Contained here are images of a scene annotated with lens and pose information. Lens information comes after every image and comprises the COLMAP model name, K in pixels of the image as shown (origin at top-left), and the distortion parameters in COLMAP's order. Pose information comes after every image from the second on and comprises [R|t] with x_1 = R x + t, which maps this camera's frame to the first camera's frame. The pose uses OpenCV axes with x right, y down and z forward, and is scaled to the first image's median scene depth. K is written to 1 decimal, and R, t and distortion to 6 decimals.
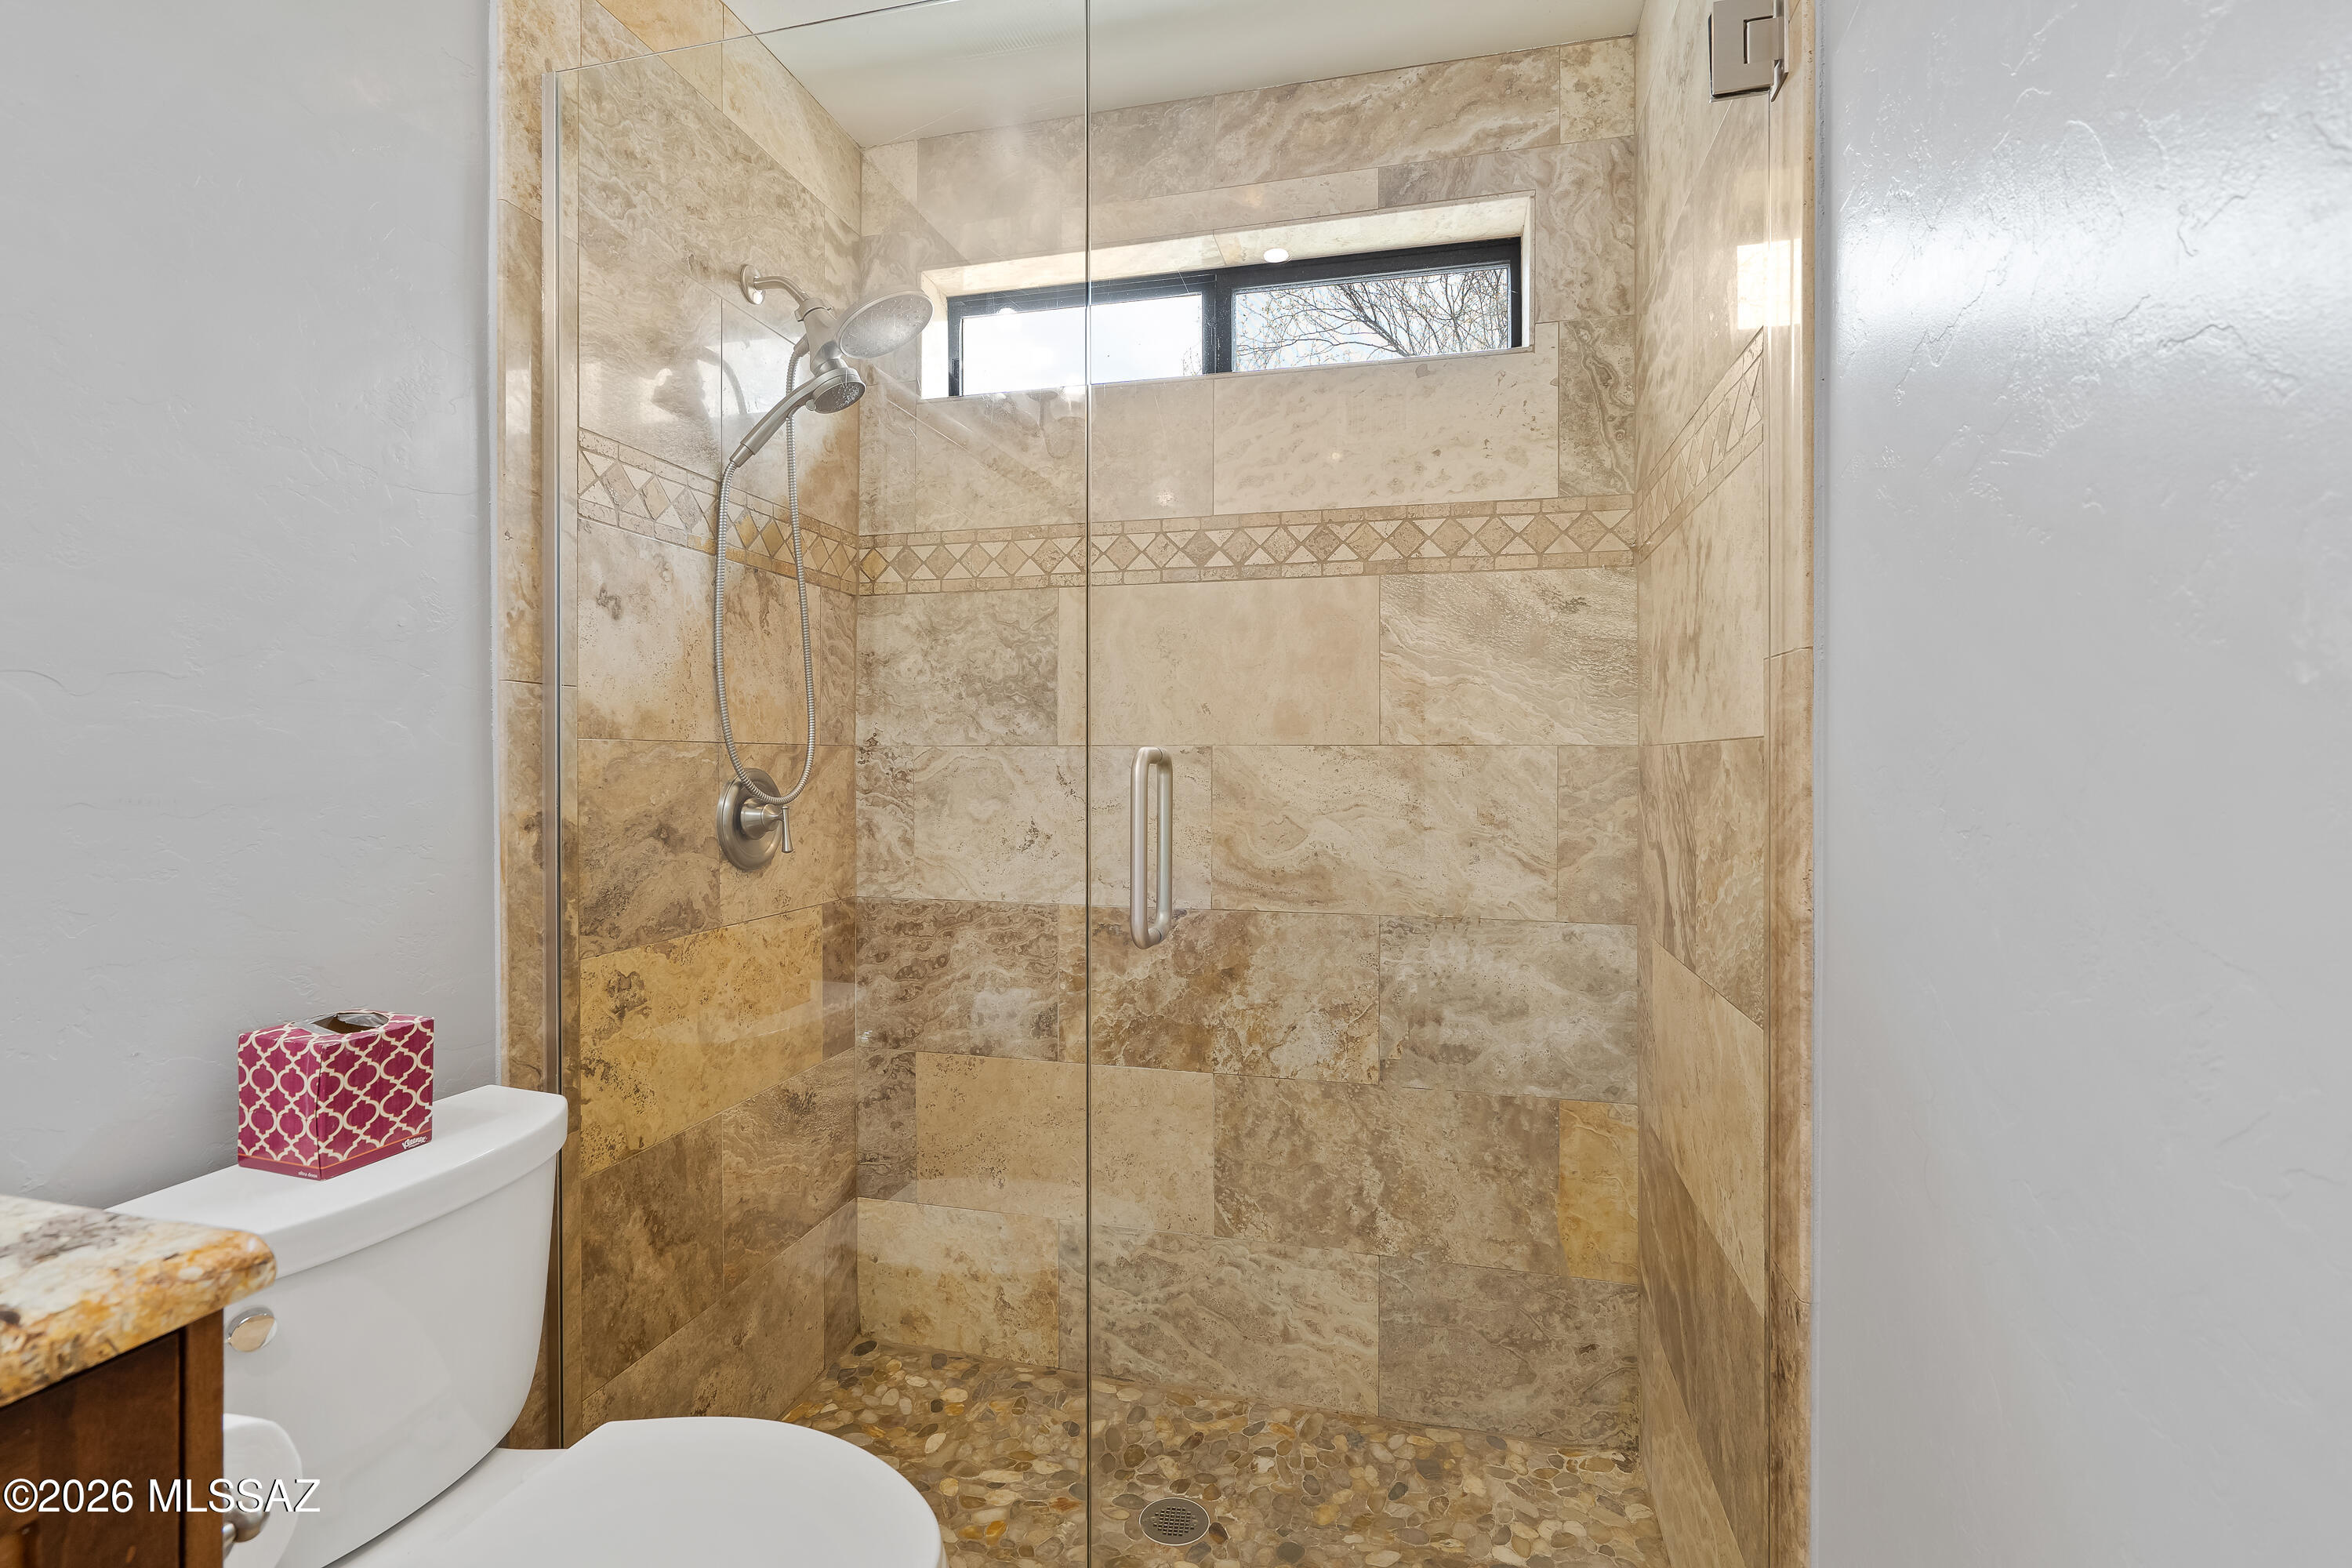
lens RADIAL K [[1098.1, 0, 1162.1], [0, 1098.1, 774.6], [0, 0, 1]] dist [-0.004572, 0.001671]
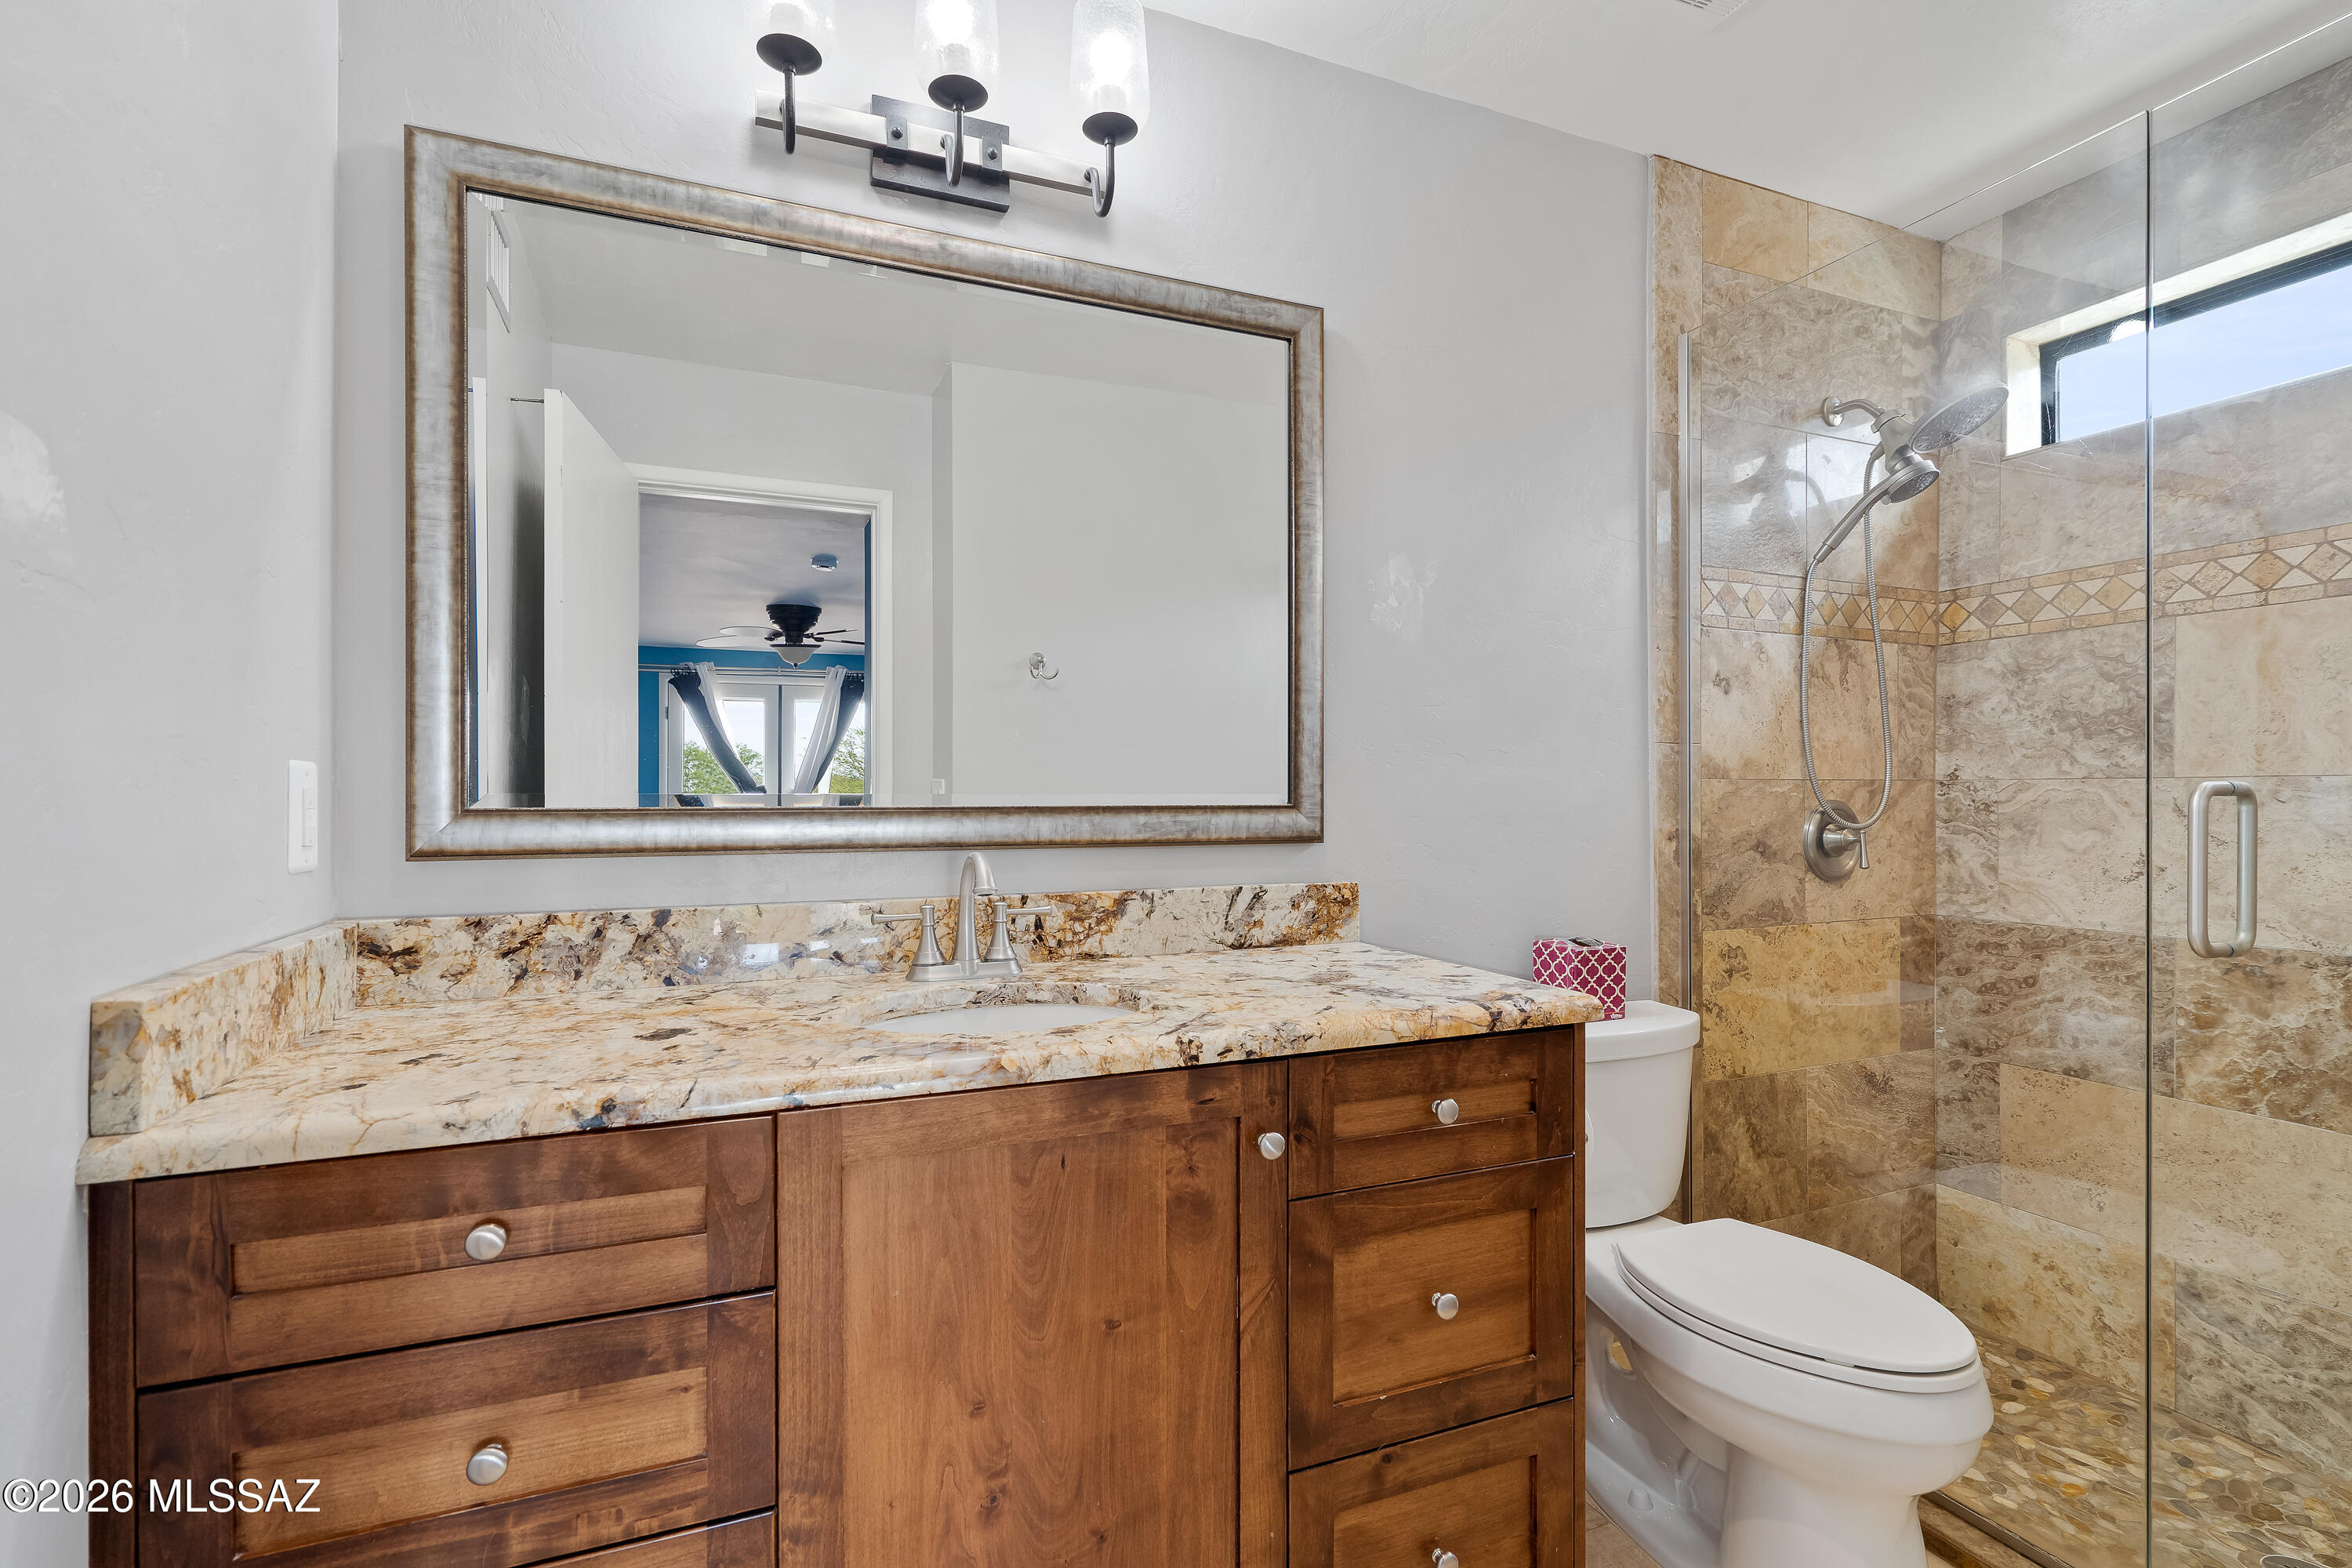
lens RADIAL K [[1098.1, 0, 1158.2], [0, 1098.1, 794.2], [0, 0, 1]] dist [-0.004572, 0.001671]
pose [[0.611855, -0.003410, -0.790962, 0.129785], [-0.005500, 0.999948, -0.008565, 0.002344], [0.790951, 0.009591, 0.611805, -0.336010]]
